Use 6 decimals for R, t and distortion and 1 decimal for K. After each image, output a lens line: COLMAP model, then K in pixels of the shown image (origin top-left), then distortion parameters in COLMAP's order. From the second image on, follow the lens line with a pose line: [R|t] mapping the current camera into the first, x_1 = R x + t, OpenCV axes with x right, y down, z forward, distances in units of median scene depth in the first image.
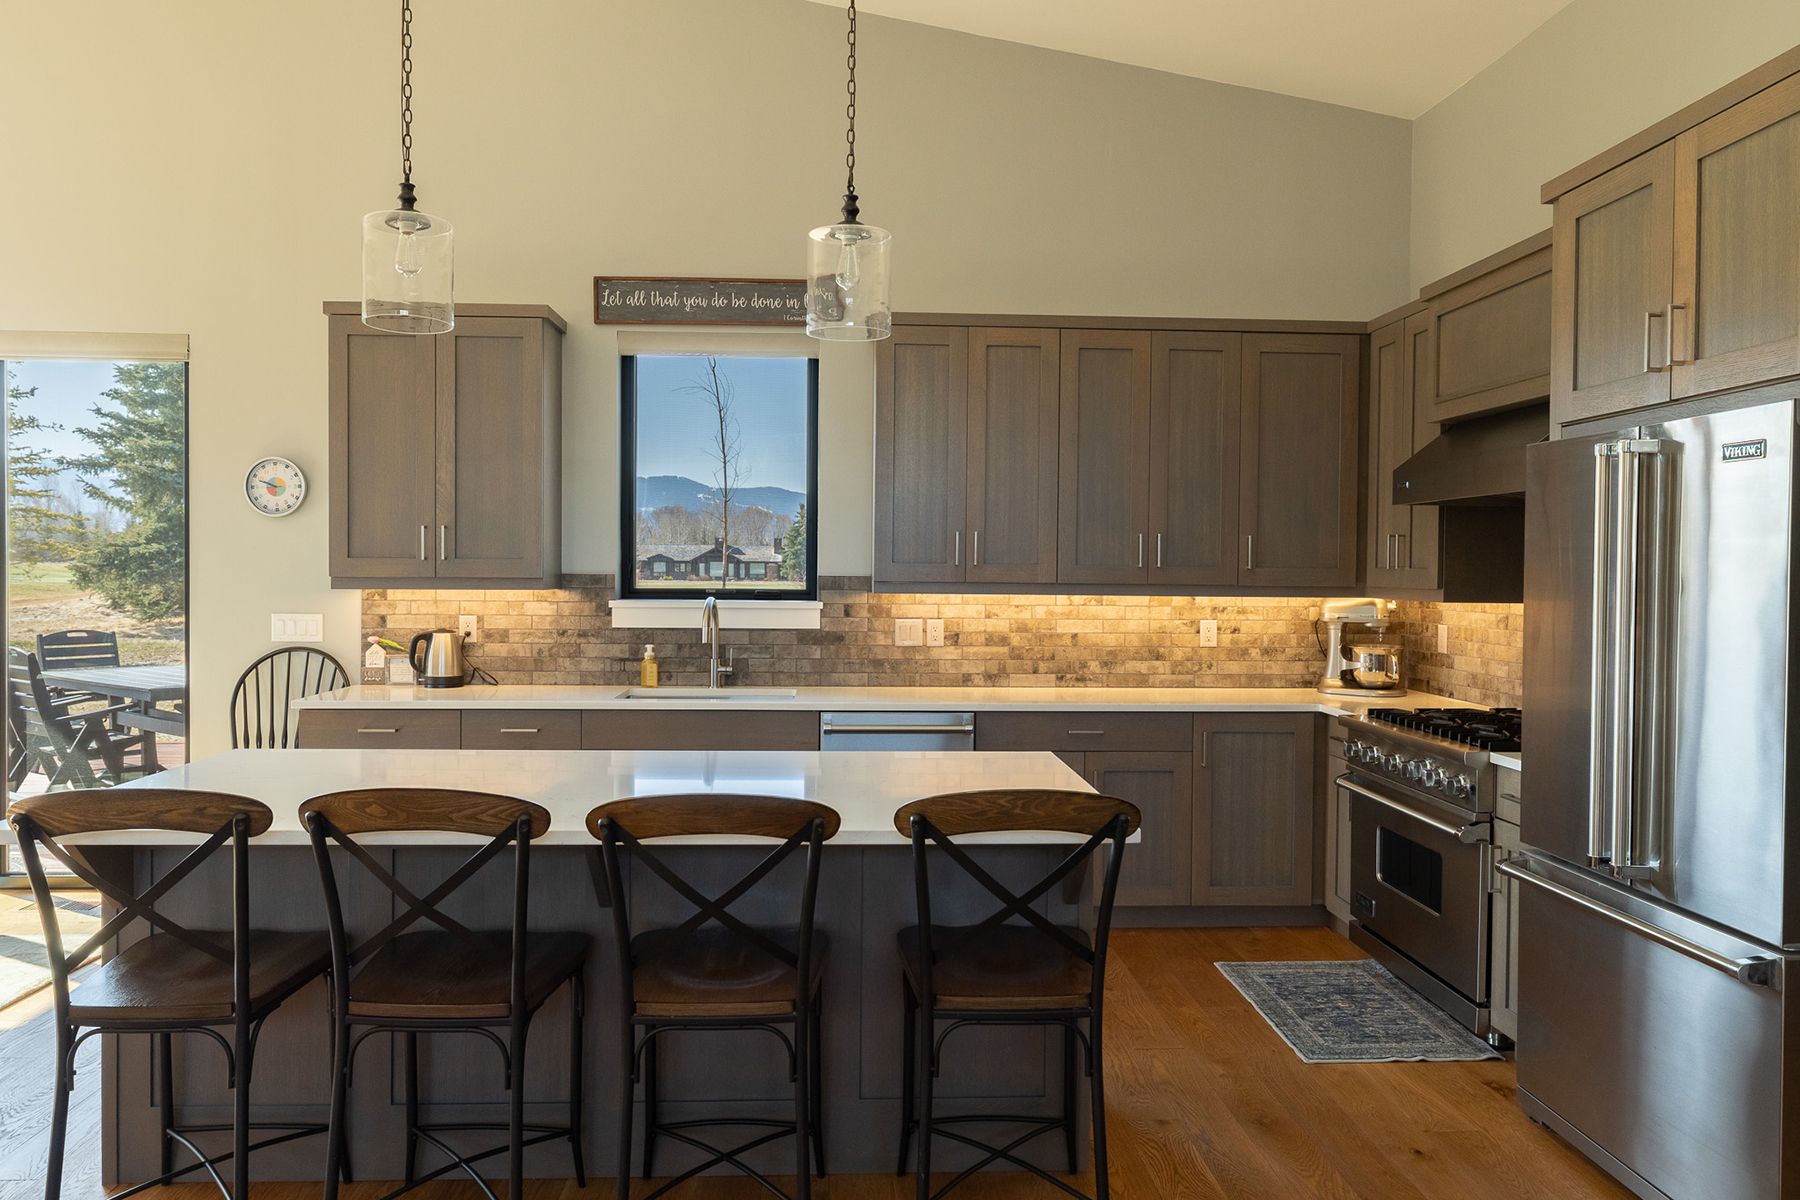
lens RADIAL K [[1249.1, 0, 898.8], [0, 1249.1, 606.2], [0, 0, 1]] dist [-0.009931, 0.001108]
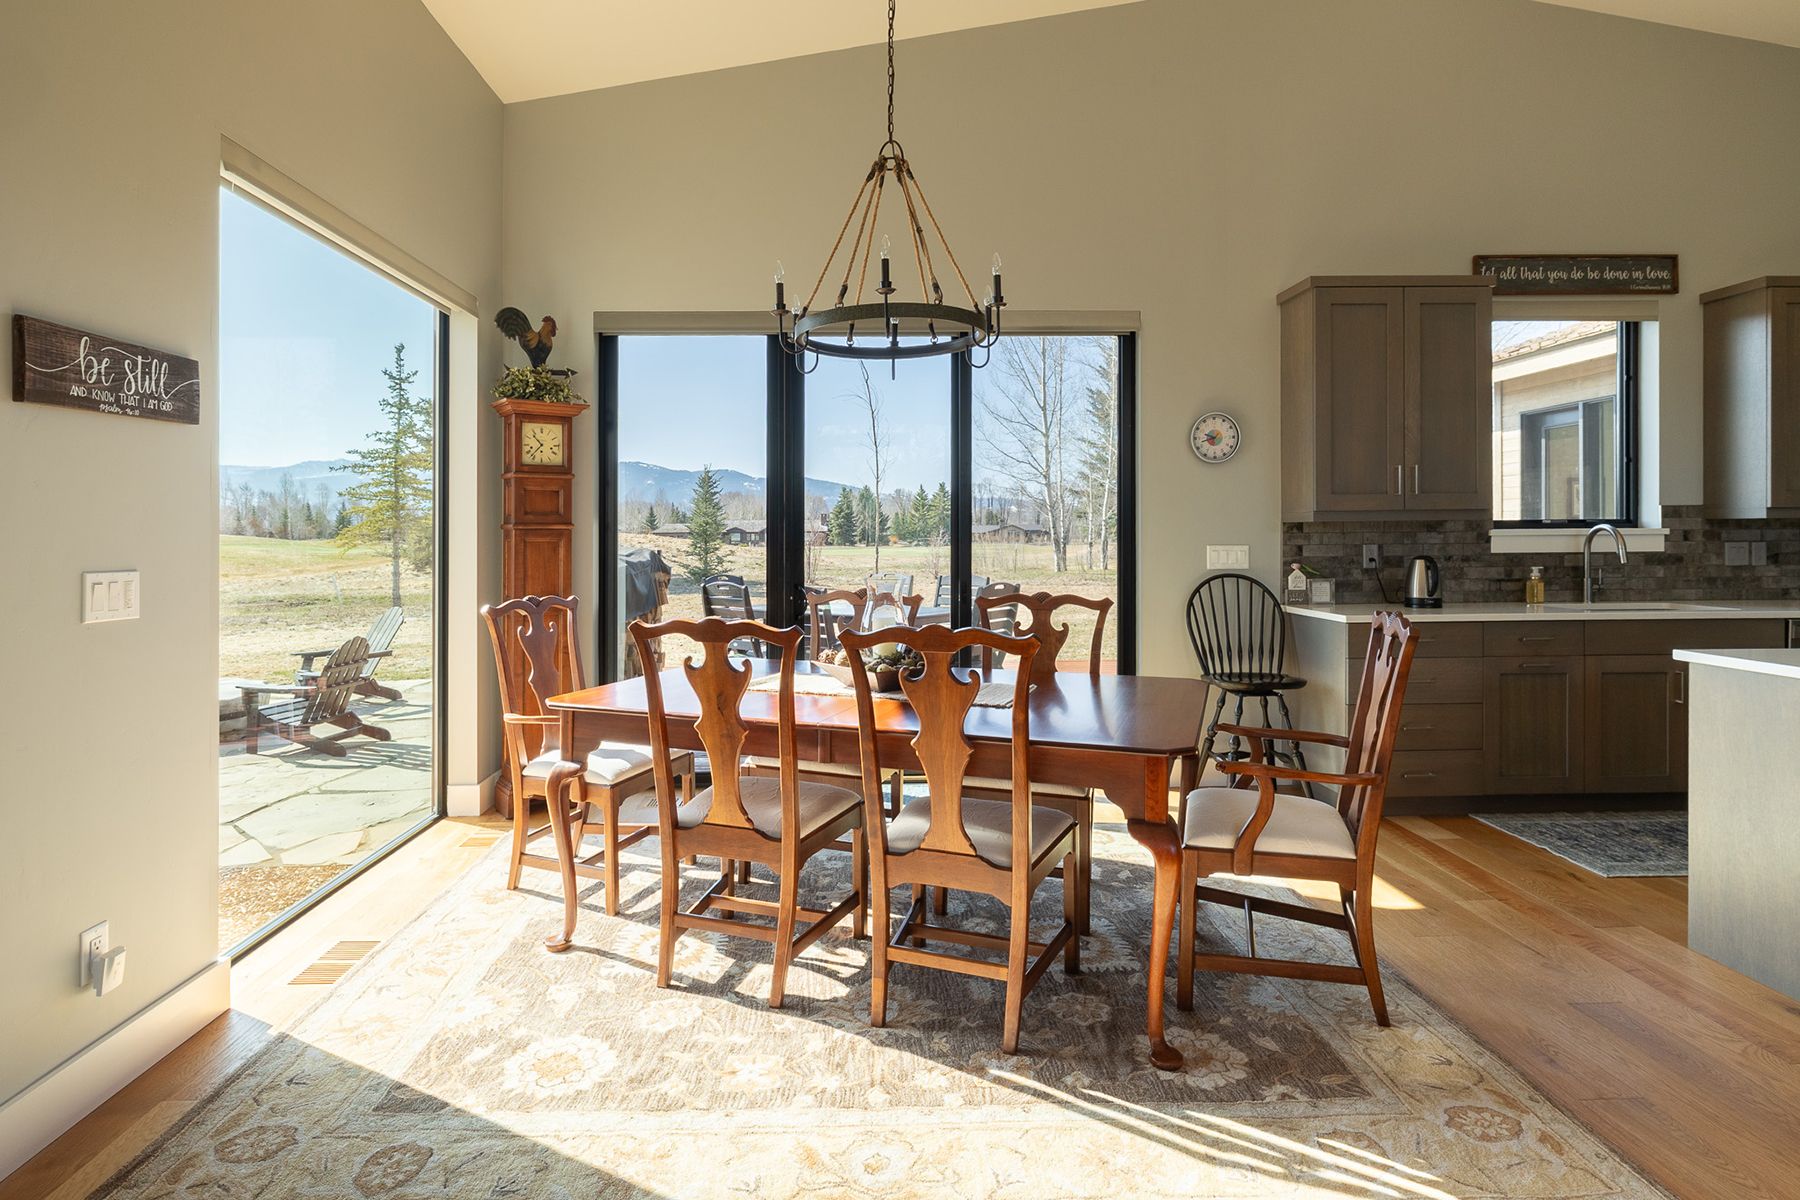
lens RADIAL K [[928.3, 0, 877.6], [0, 928.3, 549.6], [0, 0, 1]] dist [-0.002779, -0.001010]
pose [[0.999360, -0.015868, -0.032054, -0.779680], [0.015388, 0.999767, -0.015160, 0.018103], [0.032287, 0.014657, 0.999371, 0.110575]]
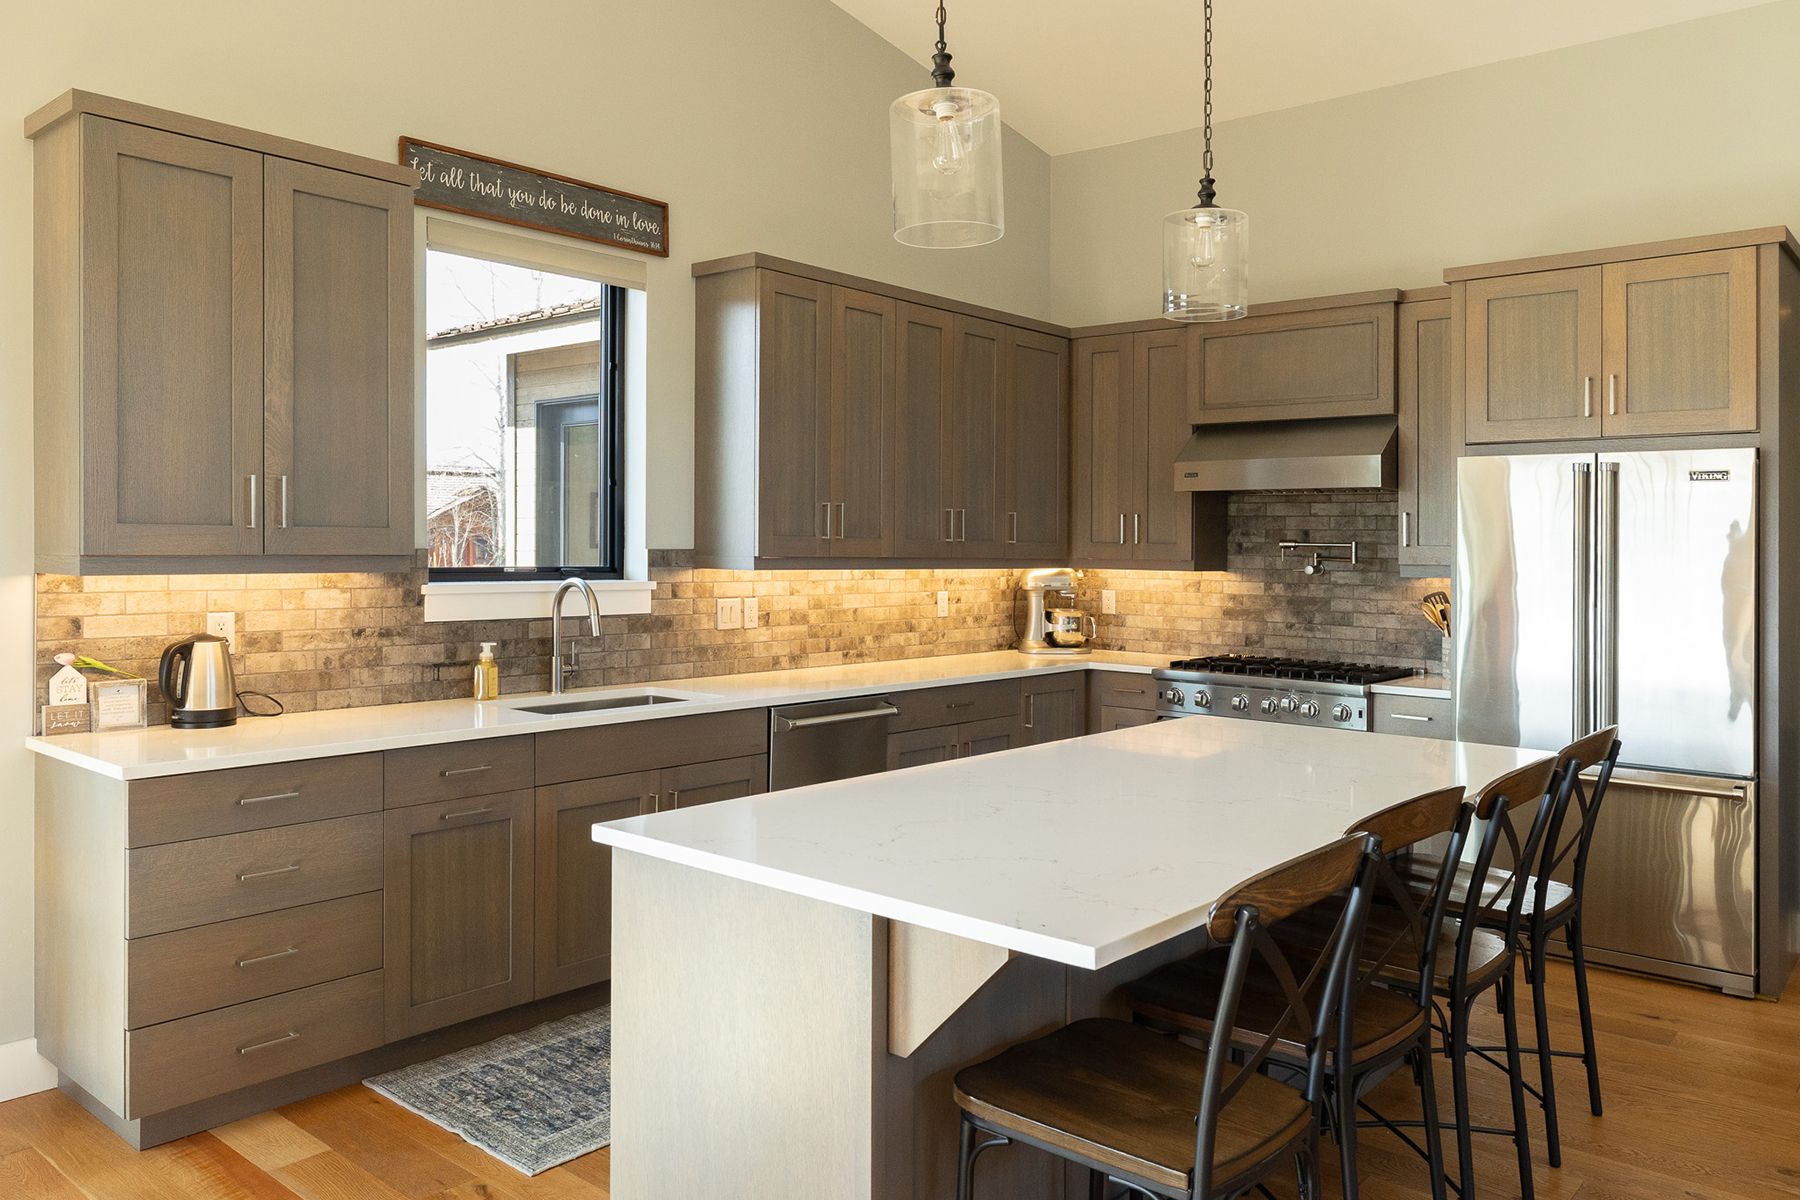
lens RADIAL K [[1313.2, 0, 900.5], [0, 1313.2, 574.9], [0, 0, 1]] dist [-0.013606, 0.000857]
pose [[0.689899, -0.016357, 0.723721, -0.592761], [0.016032, 0.999845, 0.007315, -0.011690], [-0.723728, 0.006556, 0.690054, 0.270639]]
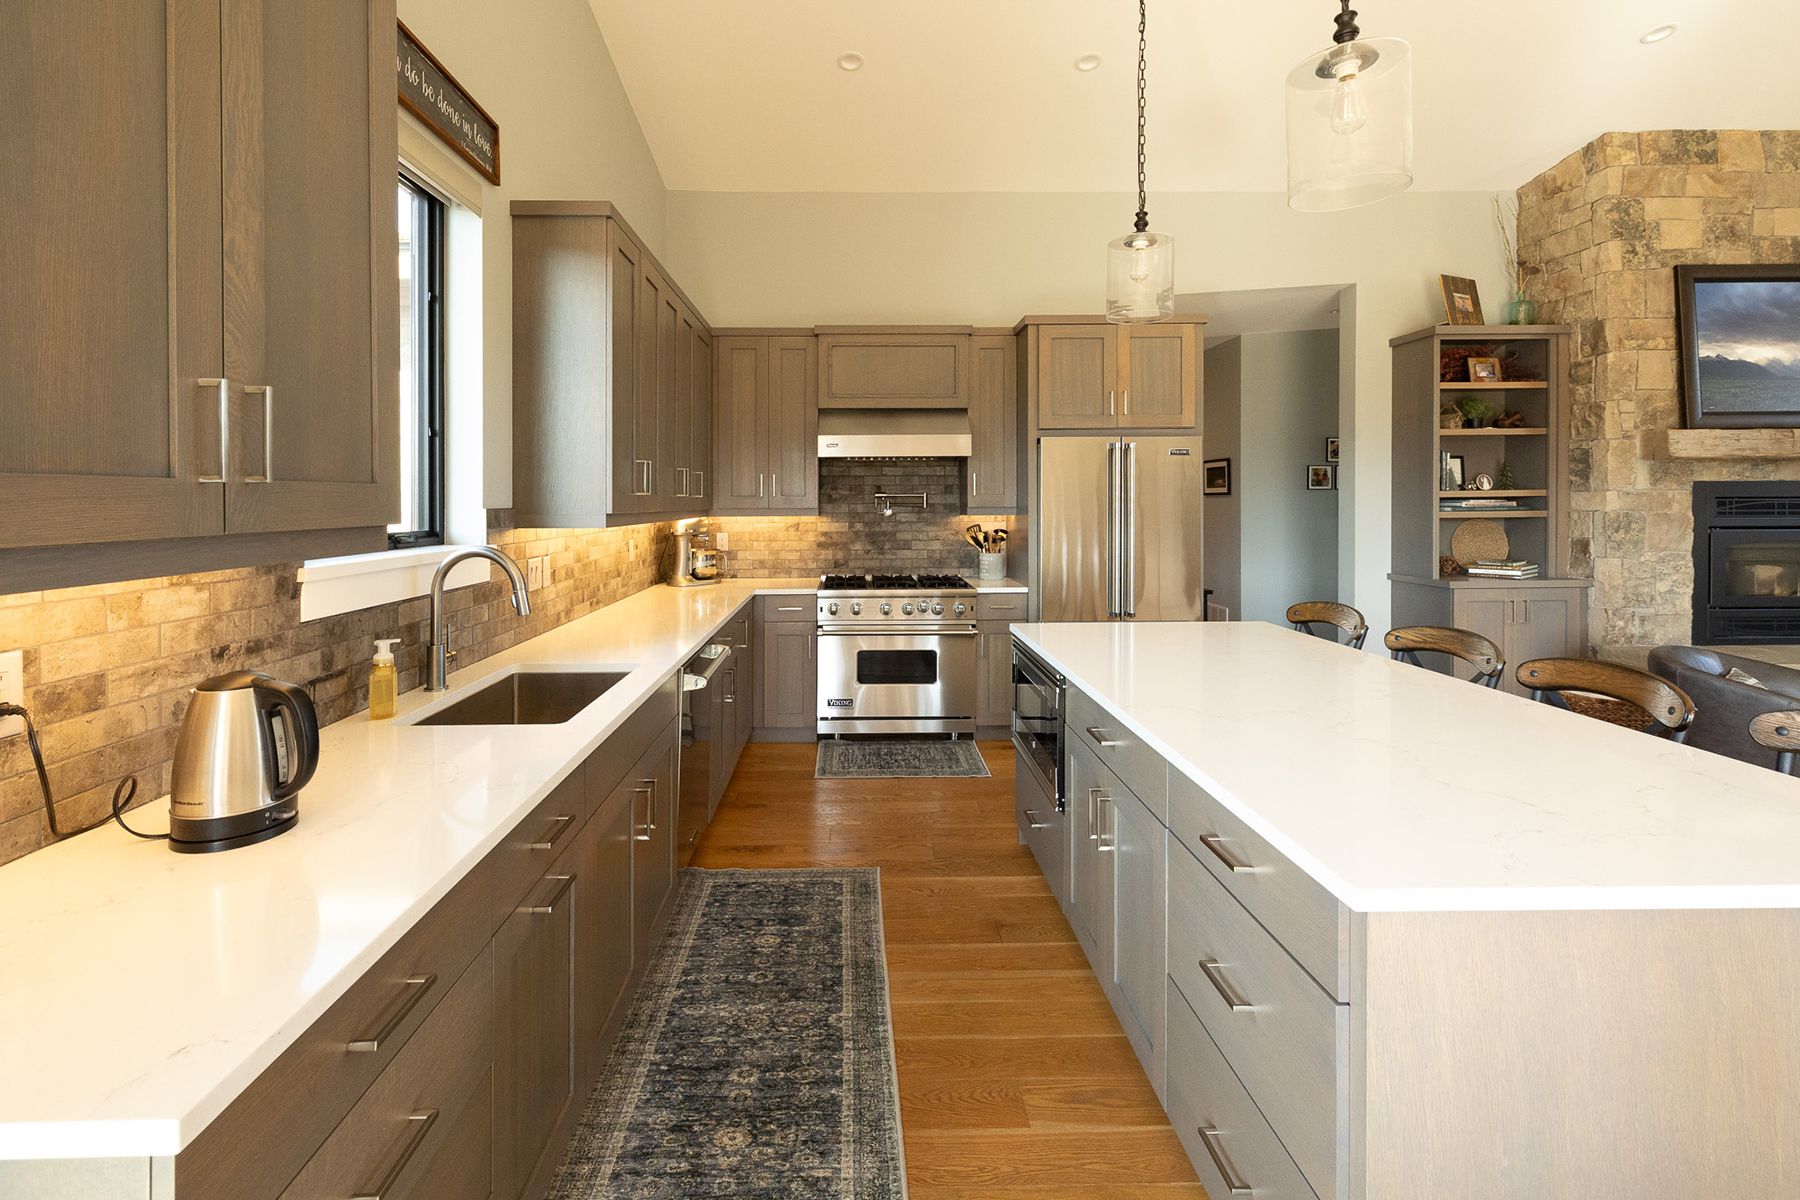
lens RADIAL K [[805.4, 0, 867.0], [0, 805.4, 507.8], [0, 0, 1]] dist [0.001602, 0.000190]
pose [[0.033612, -0.018580, 0.999262, -0.544323], [0.037393, 0.999151, 0.017320, -0.025940], [-0.998735, 0.036783, 0.034278, 0.762682]]
